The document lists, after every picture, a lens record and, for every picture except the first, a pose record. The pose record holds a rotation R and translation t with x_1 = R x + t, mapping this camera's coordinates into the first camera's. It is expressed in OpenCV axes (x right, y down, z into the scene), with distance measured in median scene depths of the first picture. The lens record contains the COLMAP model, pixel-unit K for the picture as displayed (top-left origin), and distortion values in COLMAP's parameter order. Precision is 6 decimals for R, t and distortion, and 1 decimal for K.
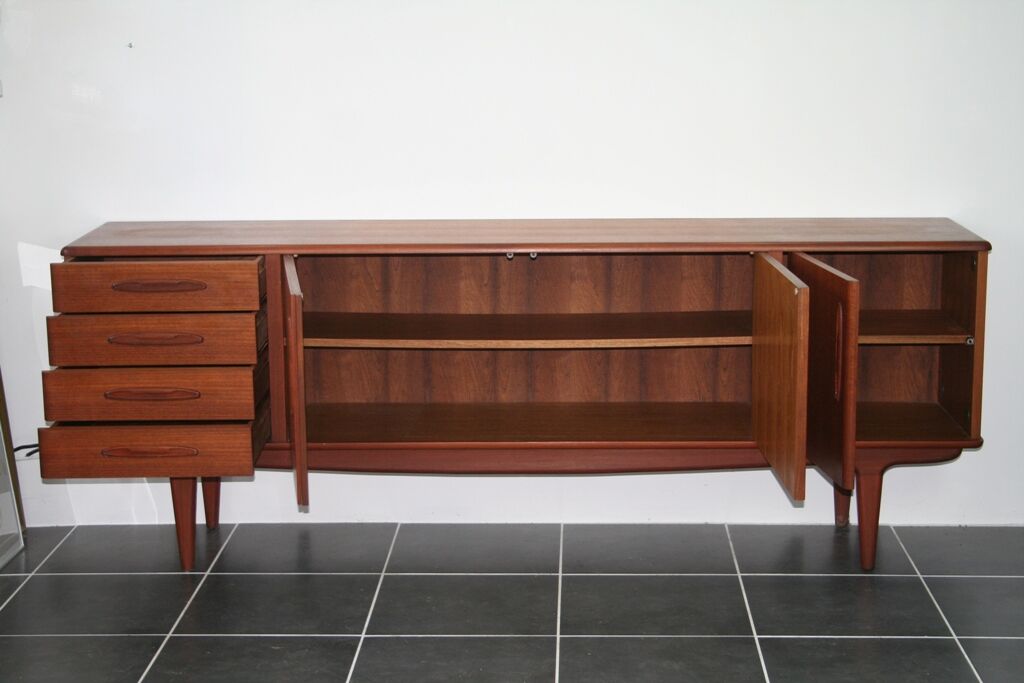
lens RADIAL K [[1666.3, 0, 517.4], [0, 1666.3, 339.5], [0, 0, 1]] dist [-0.155435, 0.000000]
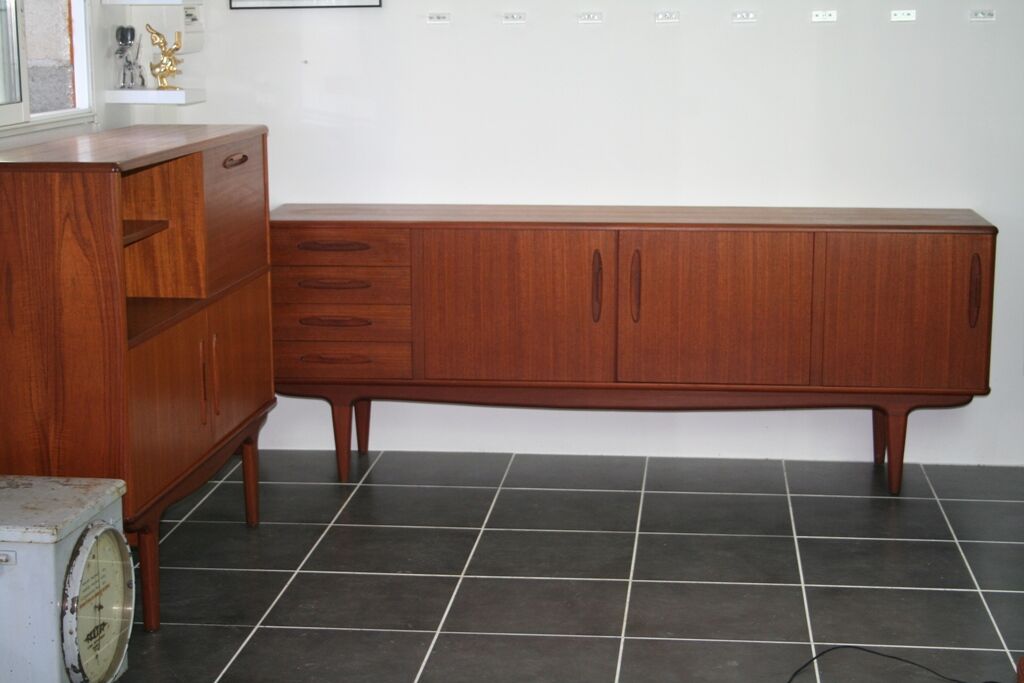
lens RADIAL K [[1758.9, 0, 507.0], [0, 1758.9, 346.3], [0, 0, 1]] dist [-0.124152, 0.000000]
pose [[0.996716, 0.014113, -0.079734, 0.027765], [-0.015015, 0.999830, -0.010725, 0.048497], [0.079569, 0.011887, 0.996759, -0.314273]]
